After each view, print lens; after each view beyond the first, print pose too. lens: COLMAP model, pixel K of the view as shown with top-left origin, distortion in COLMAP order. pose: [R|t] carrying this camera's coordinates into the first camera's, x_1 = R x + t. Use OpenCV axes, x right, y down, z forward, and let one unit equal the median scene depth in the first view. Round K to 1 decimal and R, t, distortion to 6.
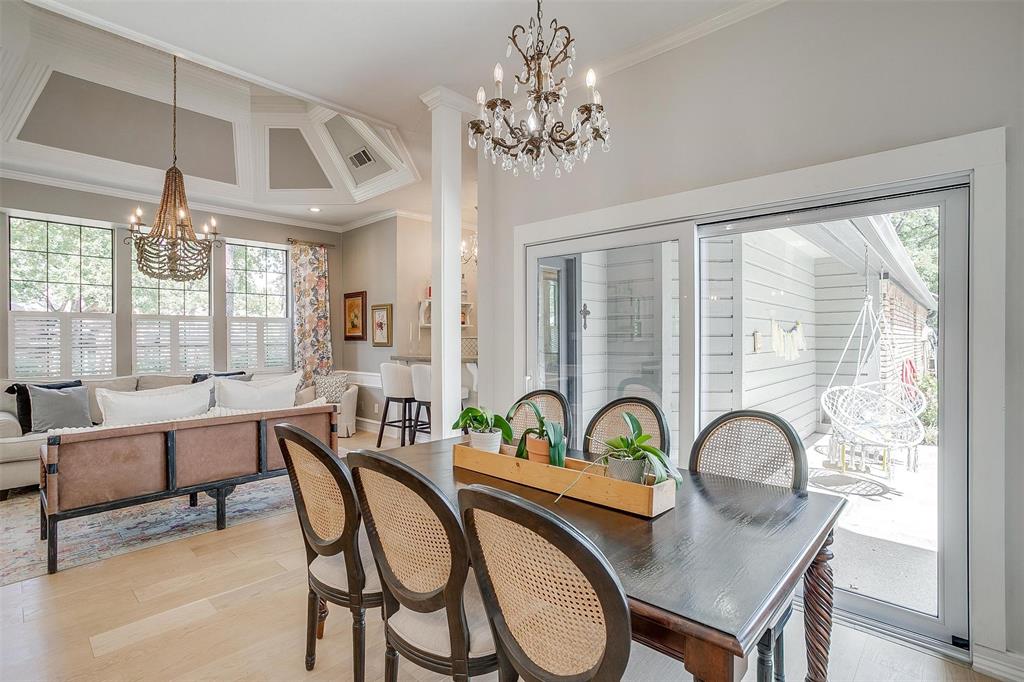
lens RADIAL K [[486.6, 0, 512.7], [0, 486.6, 341.6], [0, 0, 1]] dist [-0.010649, 0.001864]
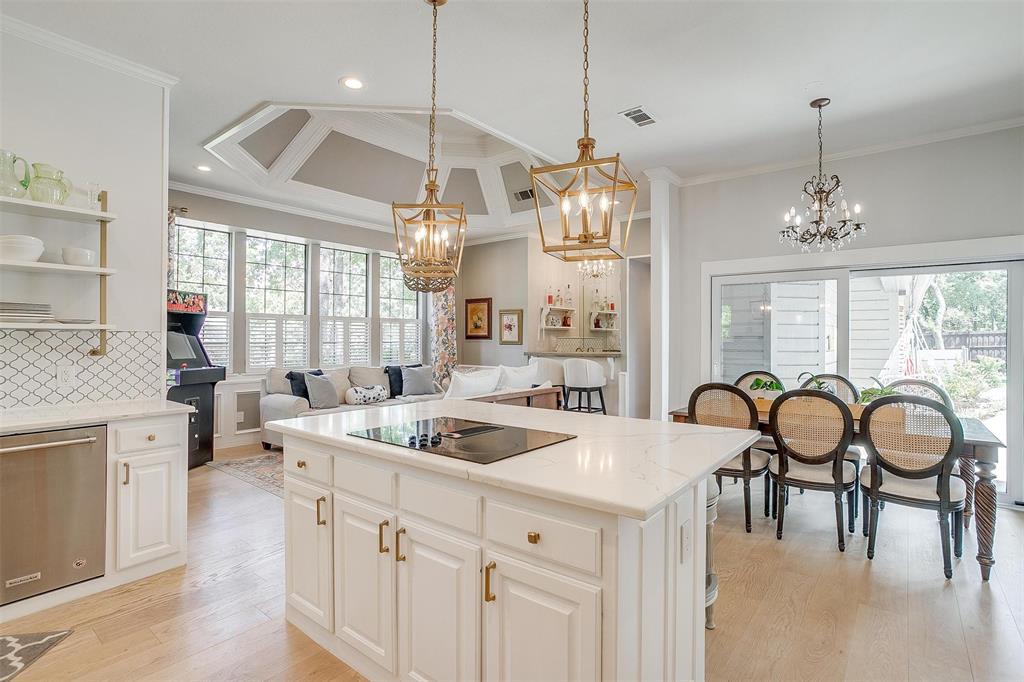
lens RADIAL K [[505.4, 0, 511.7], [0, 505.4, 335.3], [0, 0, 1]] dist [-0.035816, 0.015542]
pose [[0.996806, 0.008756, 0.079378, -0.354038], [-0.007960, 0.999915, -0.010336, 0.000121], [-0.079462, 0.009671, 0.996791, -0.232087]]
